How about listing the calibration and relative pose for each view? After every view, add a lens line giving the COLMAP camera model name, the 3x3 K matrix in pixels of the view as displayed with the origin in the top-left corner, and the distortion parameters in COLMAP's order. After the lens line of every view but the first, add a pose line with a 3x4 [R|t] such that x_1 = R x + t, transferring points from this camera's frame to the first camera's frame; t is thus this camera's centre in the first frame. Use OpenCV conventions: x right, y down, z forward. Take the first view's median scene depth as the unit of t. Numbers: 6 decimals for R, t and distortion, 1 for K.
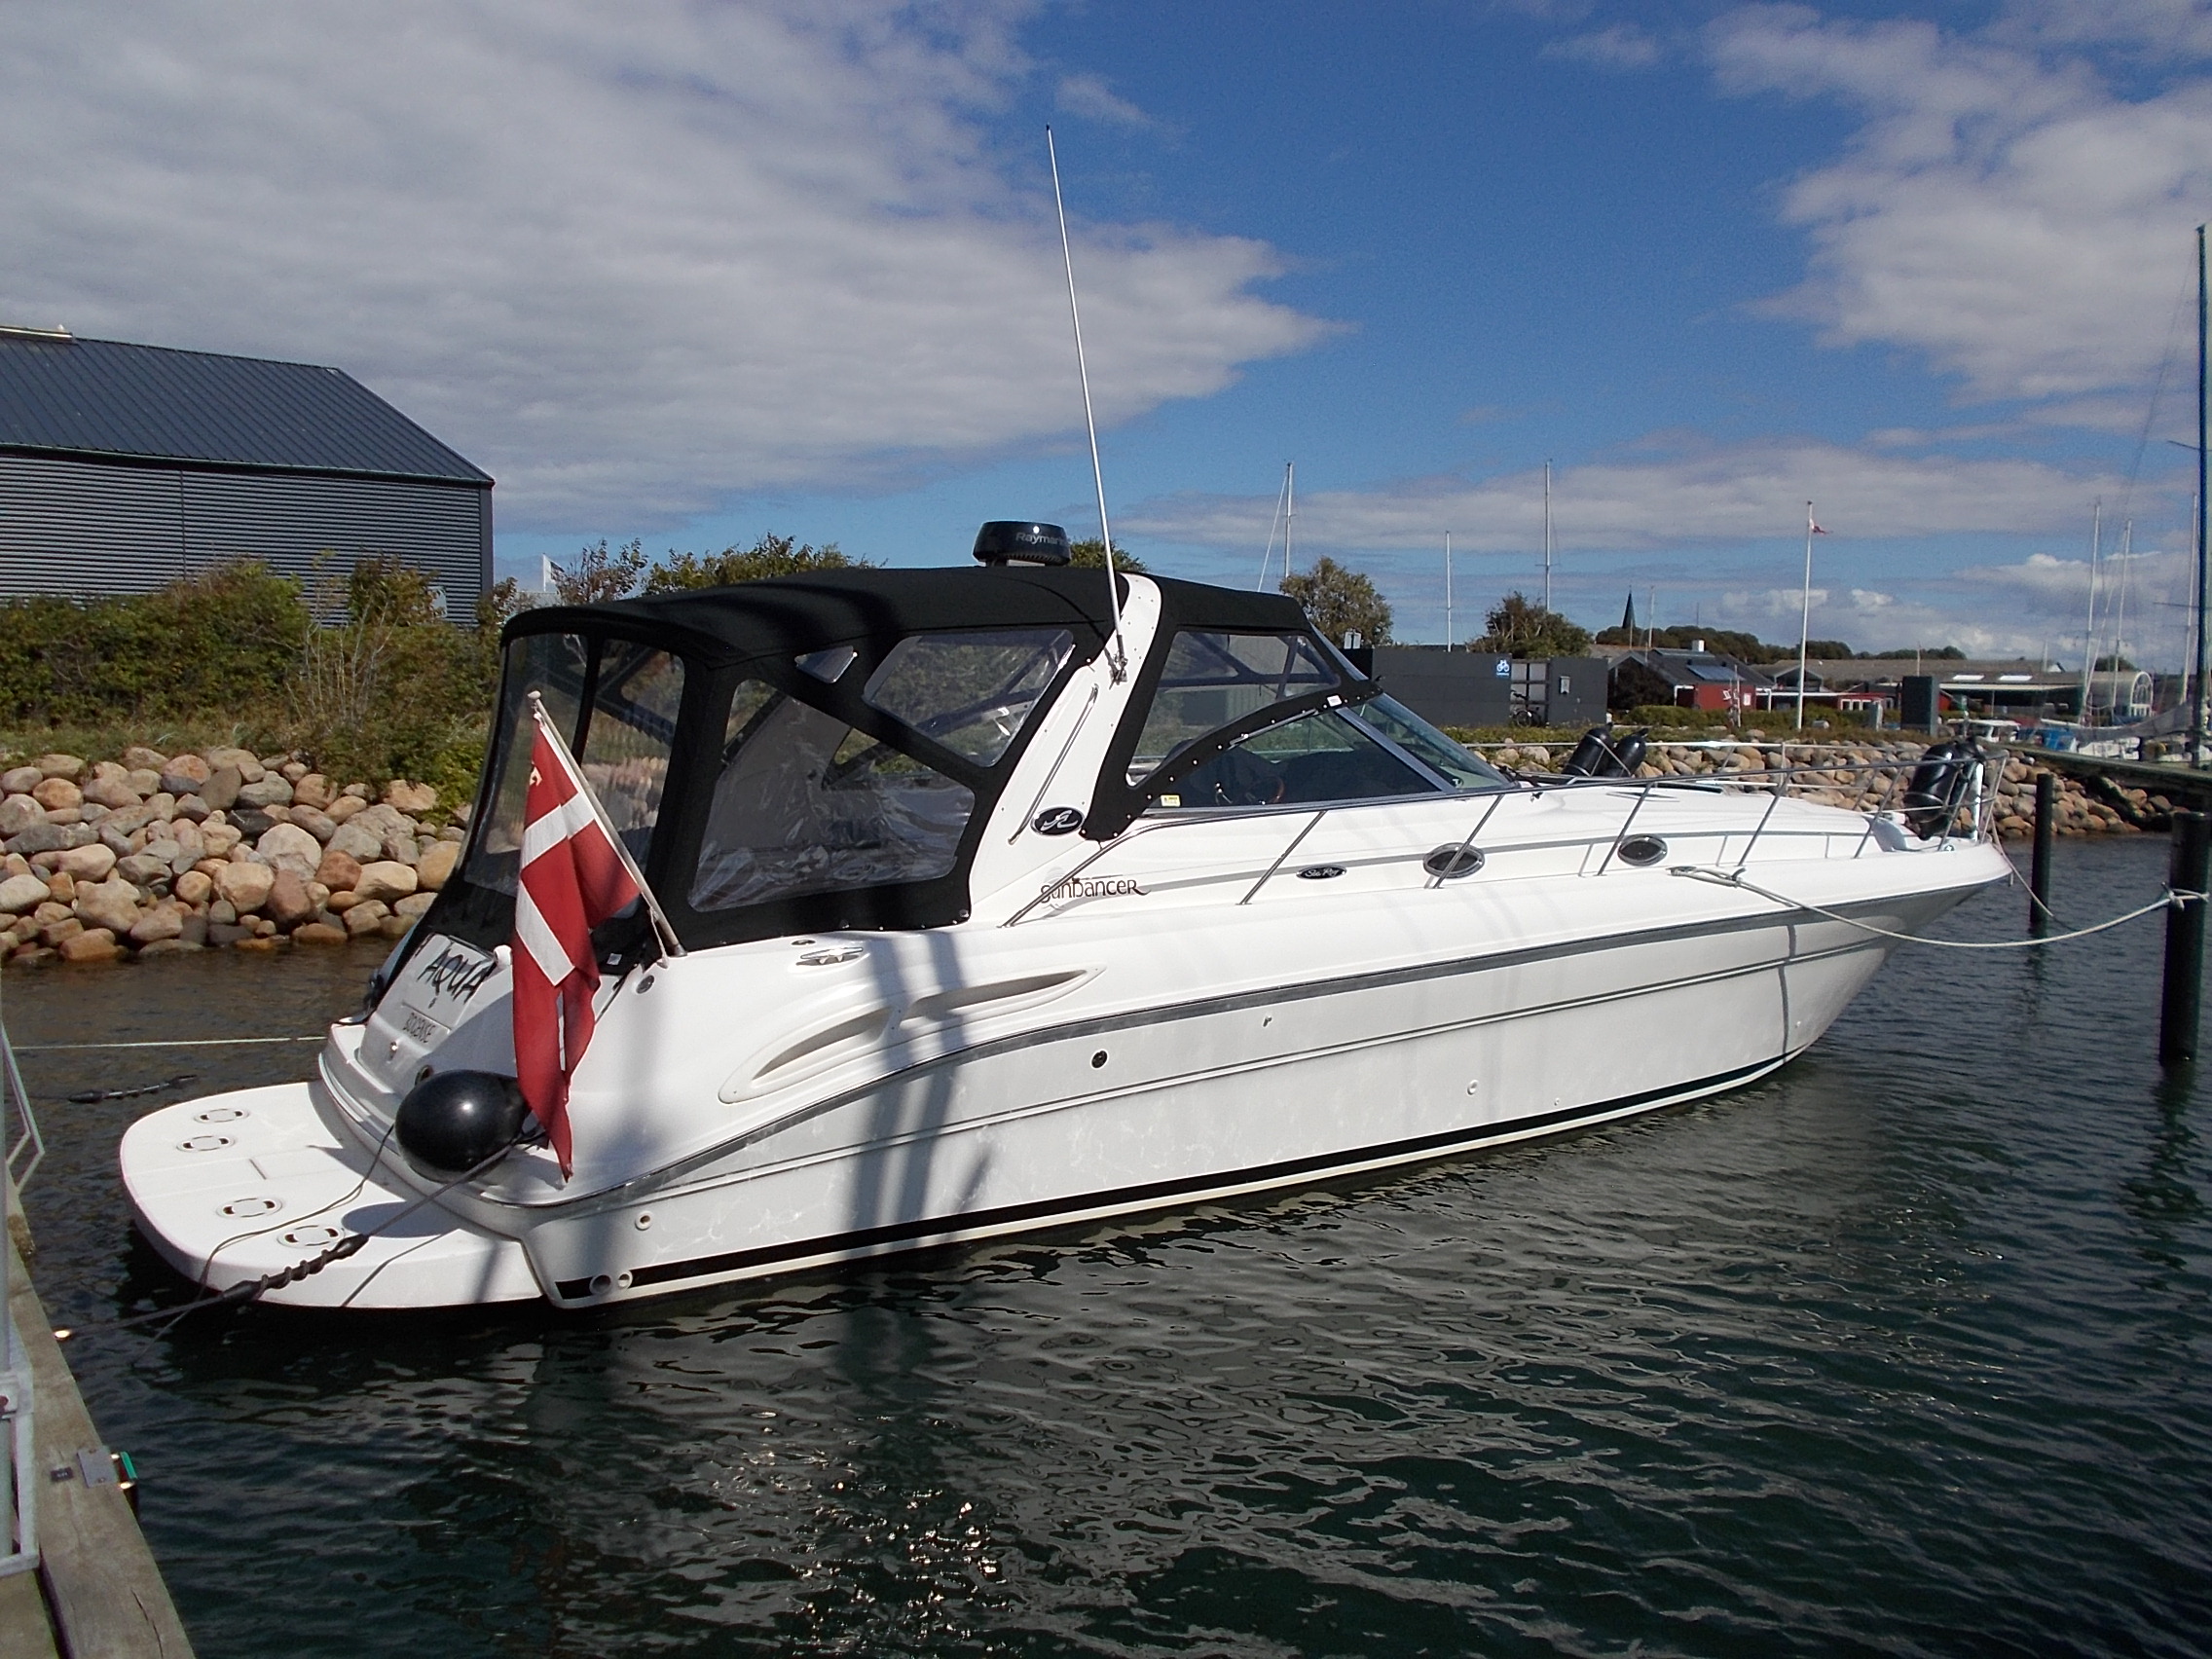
lens RADIAL K [[1758.2, 0, 1106.0], [0, 1758.2, 829.5], [0, 0, 1]] dist [-0.037754, -0.073860]
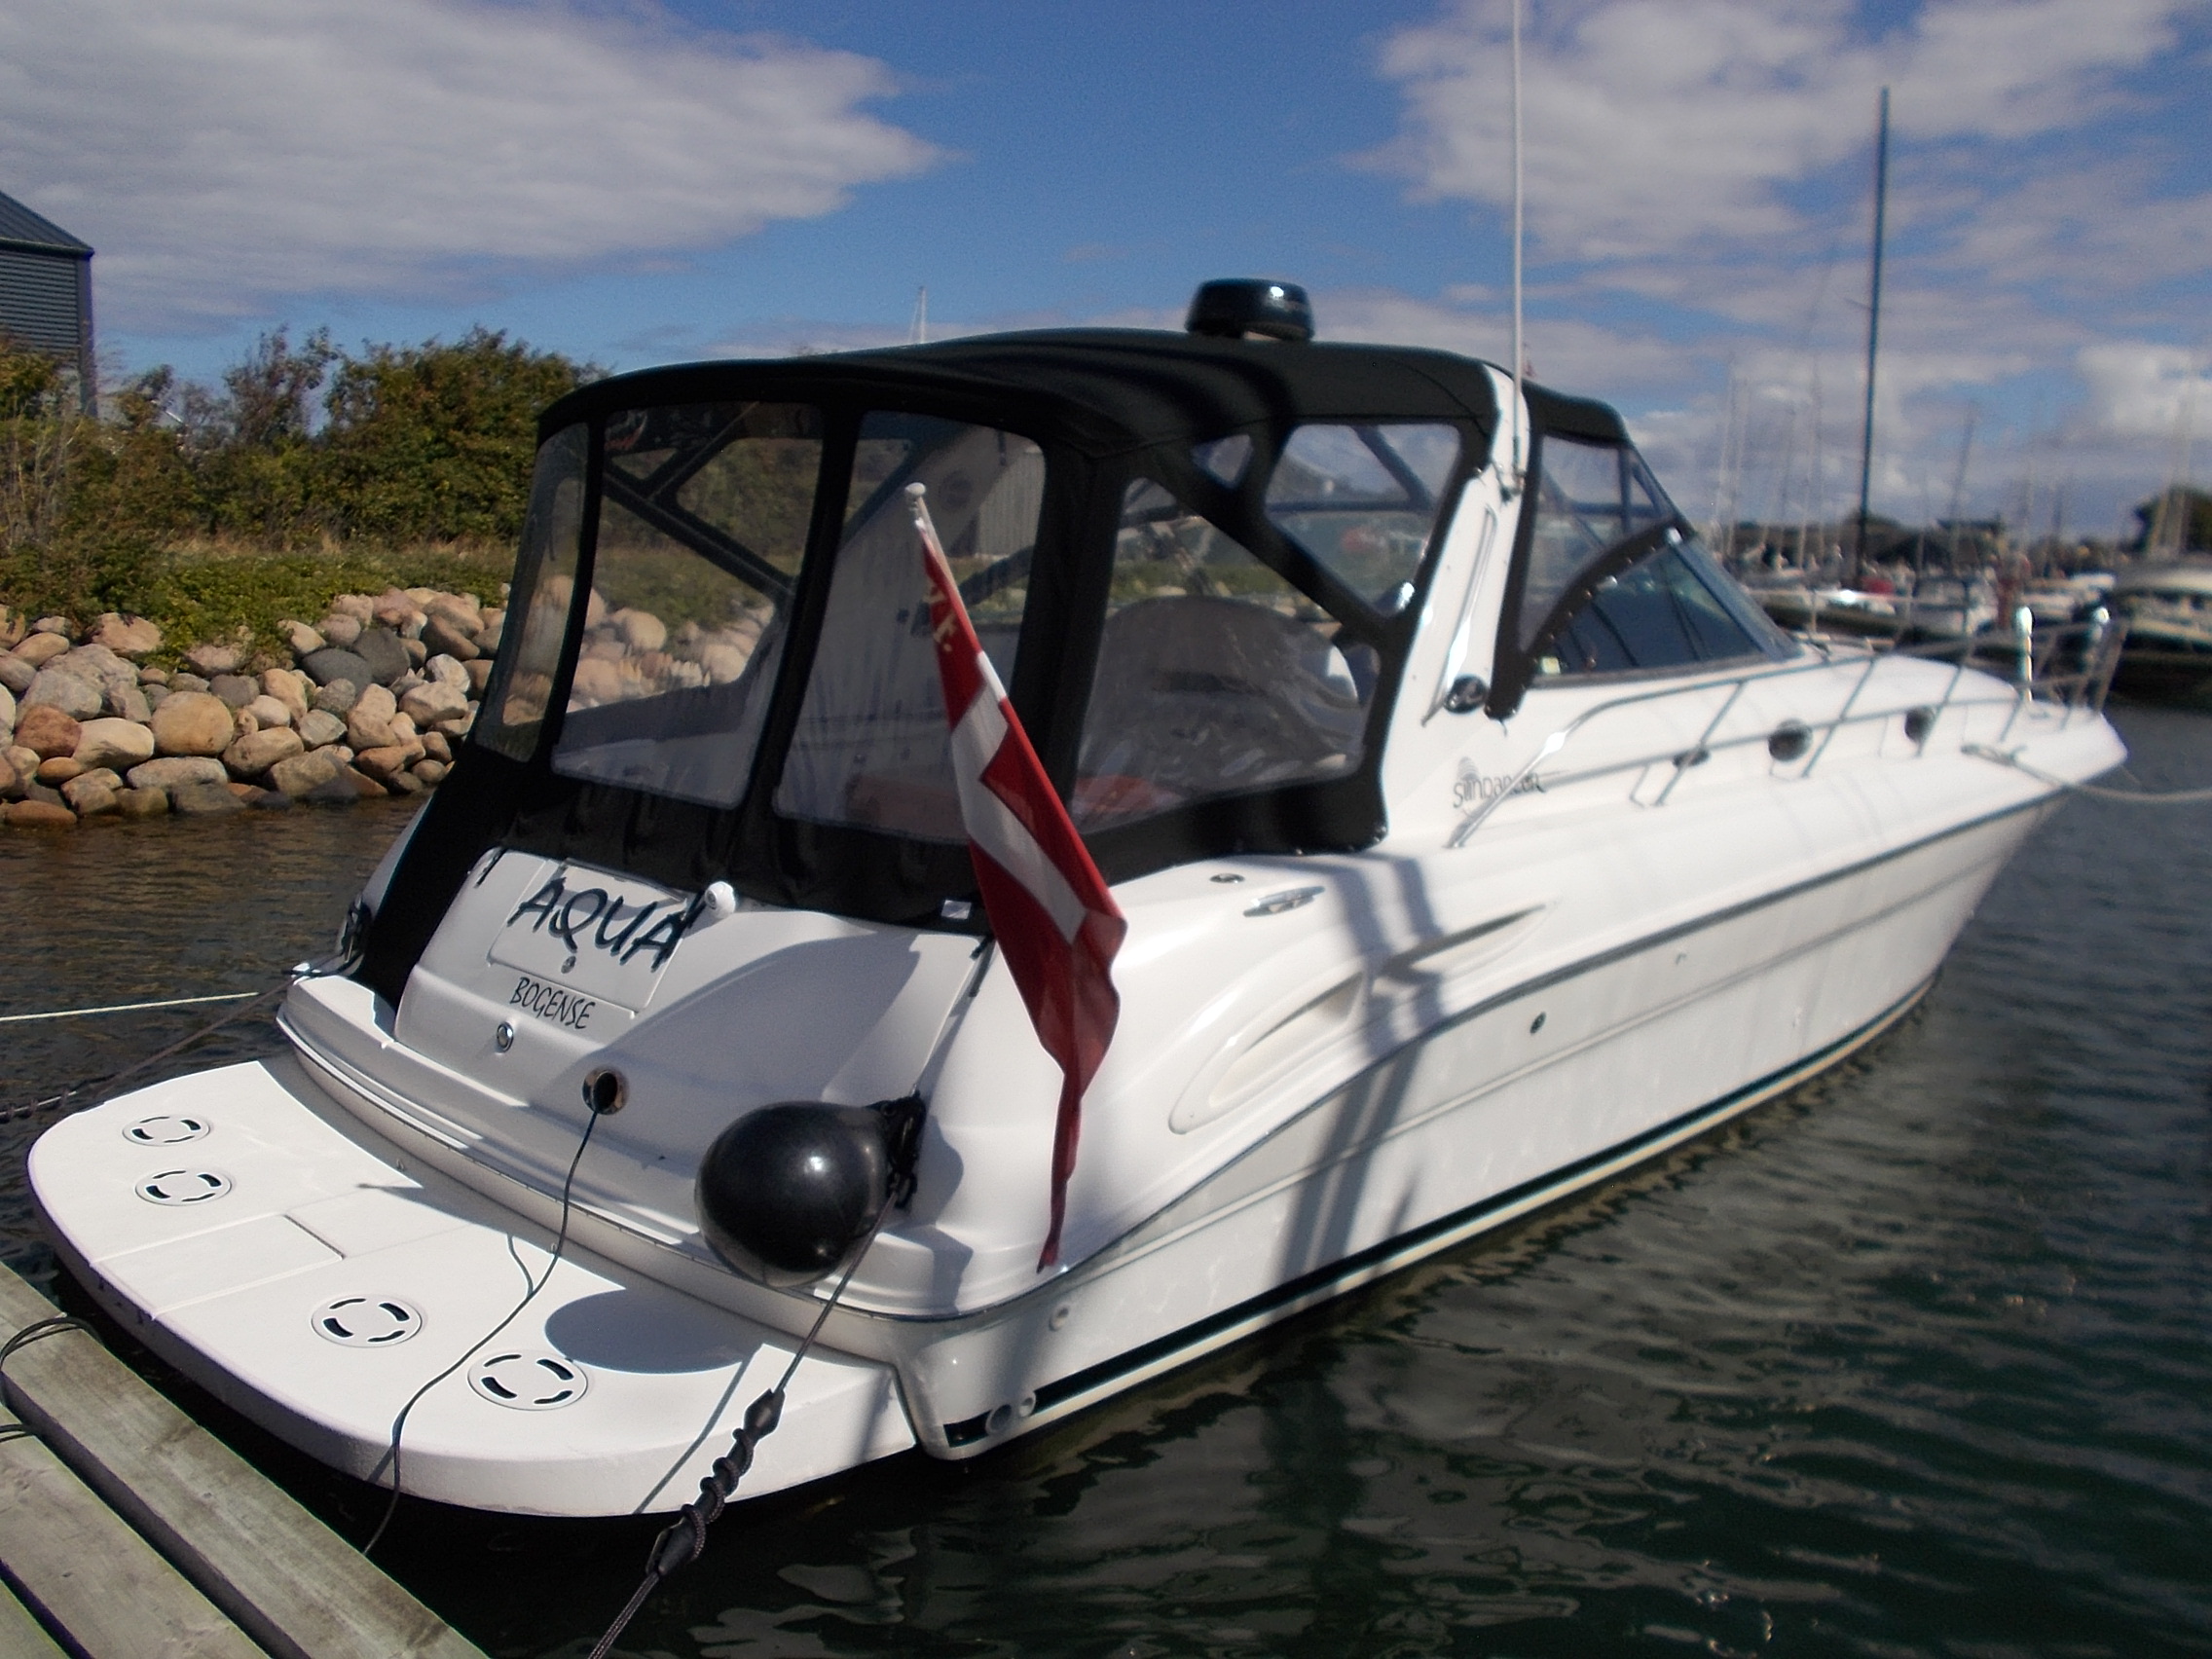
lens RADIAL K [[1767.3, 0, 1082.5], [0, 1767.3, 761.6], [0, 0, 1]] dist [-0.044770, 0.010325]
pose [[0.976971, -0.005577, 0.213299, -0.159828], [-0.005944, 0.998559, 0.053332, -0.006602], [-0.213289, -0.053372, 0.975530, 0.150122]]
